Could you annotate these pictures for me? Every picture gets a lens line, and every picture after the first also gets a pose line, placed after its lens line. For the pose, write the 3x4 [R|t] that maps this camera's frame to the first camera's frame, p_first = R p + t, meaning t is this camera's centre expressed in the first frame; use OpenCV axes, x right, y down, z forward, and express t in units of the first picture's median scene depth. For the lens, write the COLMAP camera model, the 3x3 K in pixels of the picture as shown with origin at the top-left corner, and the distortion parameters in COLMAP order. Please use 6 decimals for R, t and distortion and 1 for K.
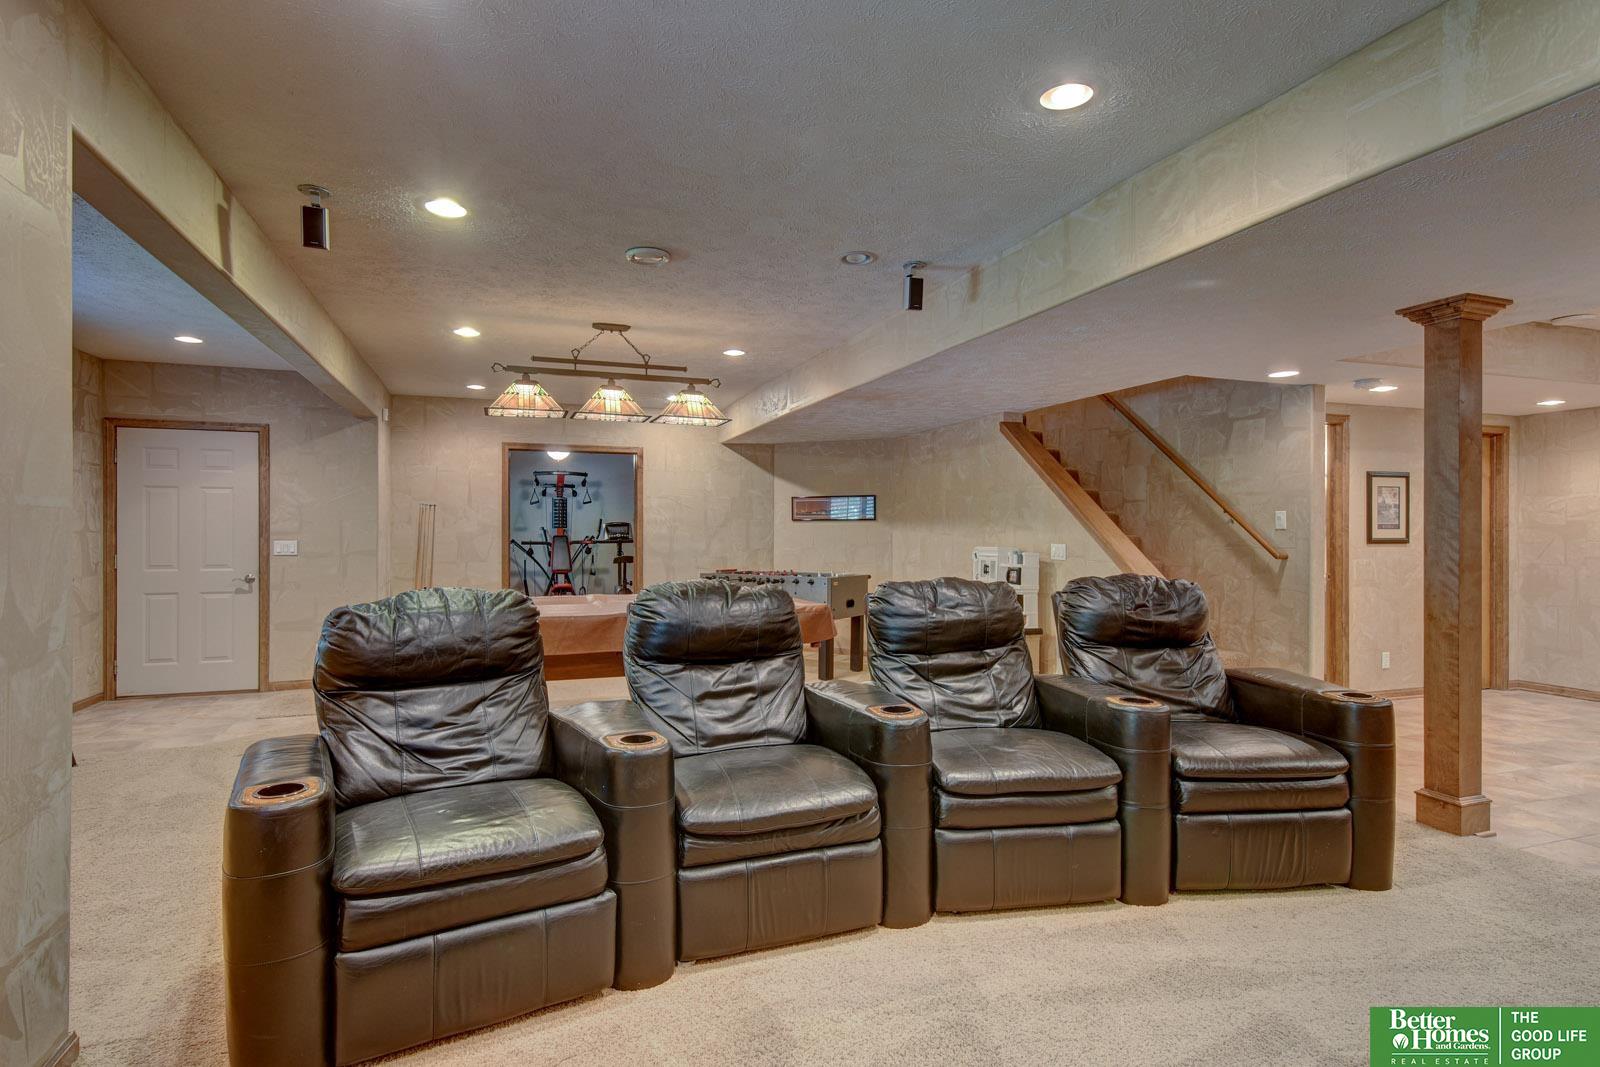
lens RADIAL K [[839.1, 0, 800.0], [0, 839.1, 533.5], [0, 0, 1]] dist [0.027556, 0.000017]
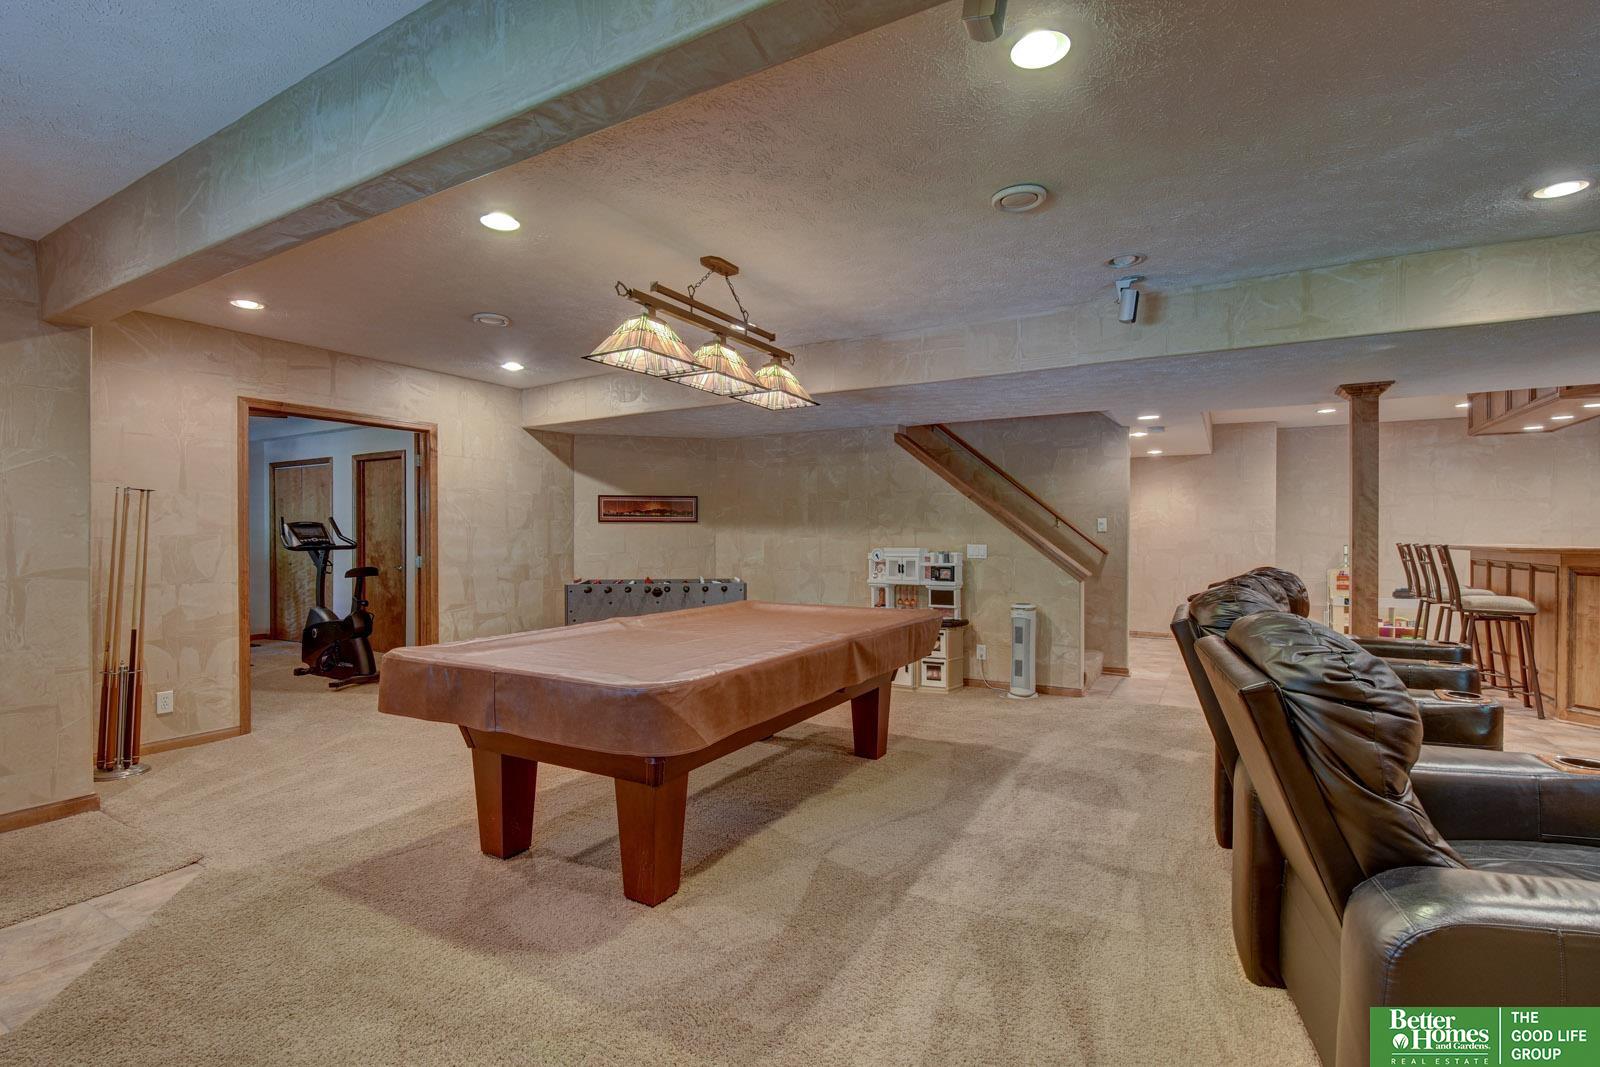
lens RADIAL K [[745.2, 0, 797.2], [0, 745.2, 543.8], [0, 0, 1]] dist [-0.005330, -0.000577]
pose [[0.762099, -0.009442, 0.647392, -0.481994], [0.002896, 0.999933, 0.011175, -0.000389], [-0.647454, -0.006642, 0.762075, 0.344304]]
